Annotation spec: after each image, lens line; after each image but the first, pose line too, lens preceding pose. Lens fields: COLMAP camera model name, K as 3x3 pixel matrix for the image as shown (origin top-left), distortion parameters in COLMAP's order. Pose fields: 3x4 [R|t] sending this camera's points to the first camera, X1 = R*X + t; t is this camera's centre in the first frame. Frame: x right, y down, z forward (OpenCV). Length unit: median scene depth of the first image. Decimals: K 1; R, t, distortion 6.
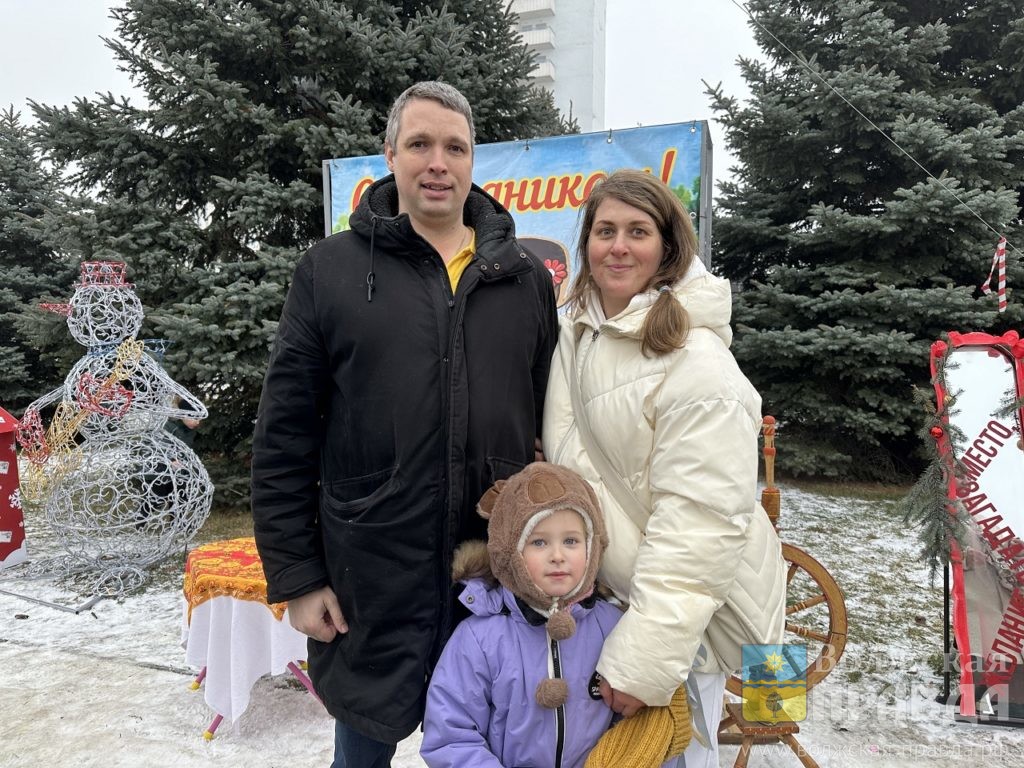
lens RADIAL K [[734.6, 0, 513.8], [0, 734.6, 374.9], [0, 0, 1]] dist [-0.008820, -0.005363]
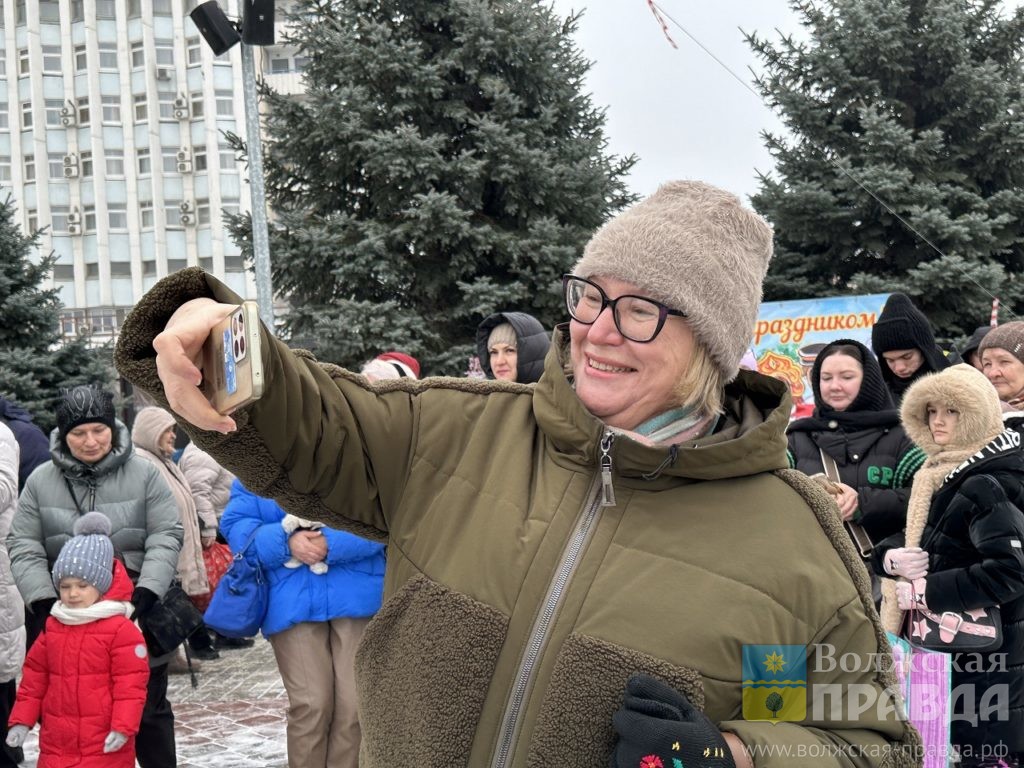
lens RADIAL K [[1280.2, 0, 511.8], [0, 1280.2, 387.7], [0, 0, 1]] dist [0.026649, 0.000000]
pose [[0.968315, -0.056019, 0.243368, -0.753705], [0.070199, 0.996280, -0.049980, 0.030808], [-0.239663, 0.065481, 0.968645, -1.033496]]
